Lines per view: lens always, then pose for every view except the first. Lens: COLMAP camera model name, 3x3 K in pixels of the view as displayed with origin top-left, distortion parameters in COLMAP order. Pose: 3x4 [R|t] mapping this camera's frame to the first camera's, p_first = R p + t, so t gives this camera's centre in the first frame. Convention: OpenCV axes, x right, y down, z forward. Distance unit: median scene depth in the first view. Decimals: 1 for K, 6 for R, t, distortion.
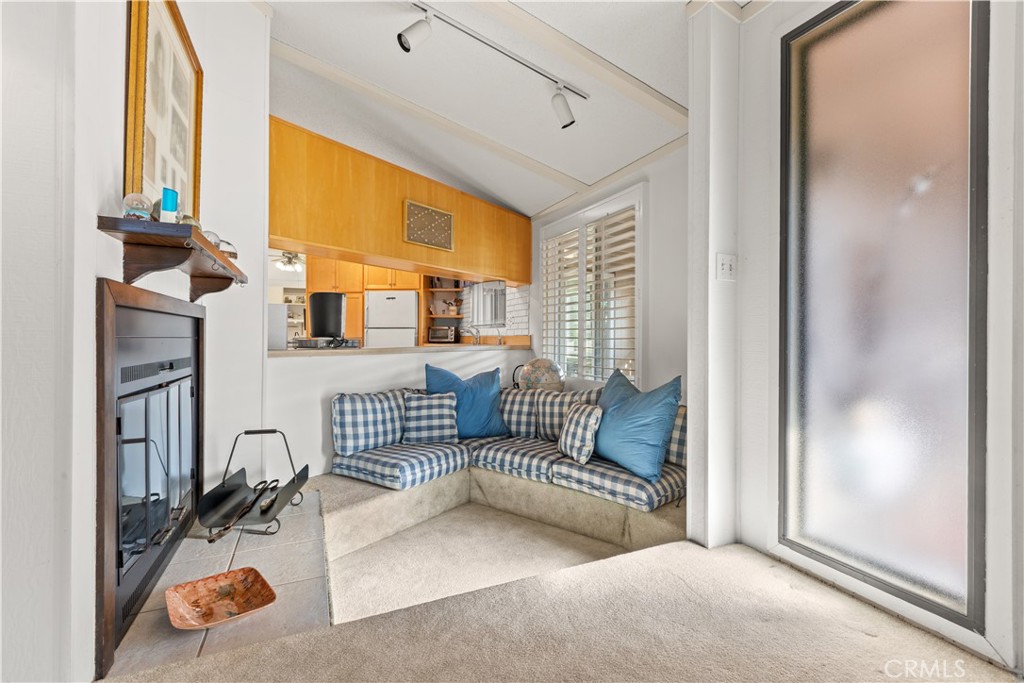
lens RADIAL K [[461.3, 0, 508.3], [0, 461.3, 338.7], [0, 0, 1]] dist [-0.003004, -0.000254]
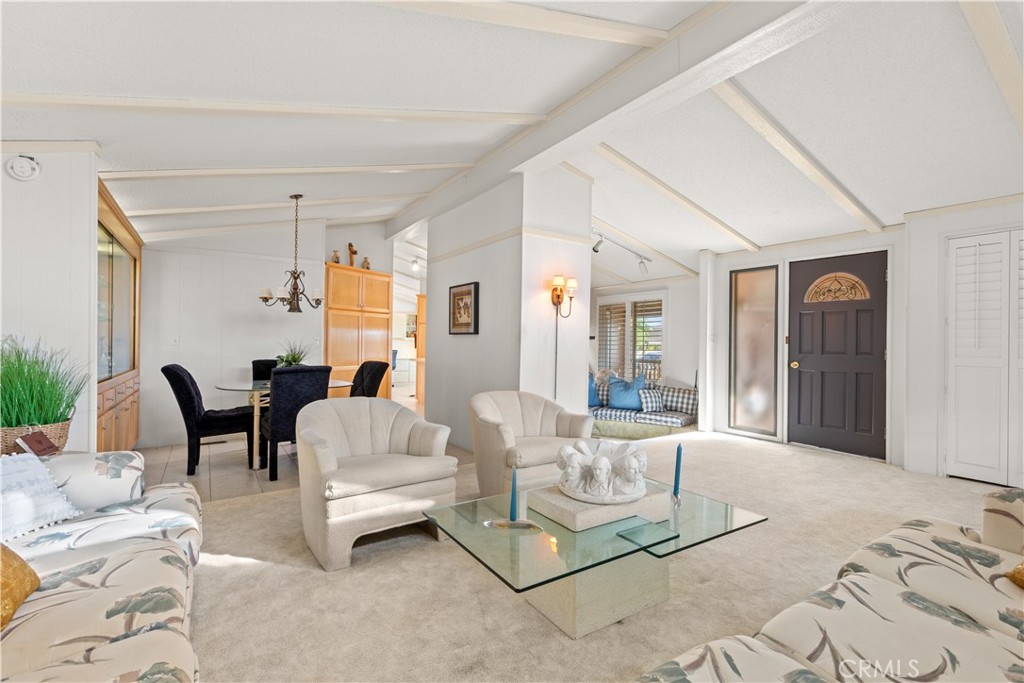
lens RADIAL K [[461.3, 0, 516.7], [0, 461.3, 343.0], [0, 0, 1]] dist [-0.003004, -0.000254]
pose [[0.987825, 0.009749, 0.155261, -0.950317], [-0.008562, 0.999929, -0.008316, -0.073858], [-0.155331, 0.006885, 0.987839, -1.347764]]
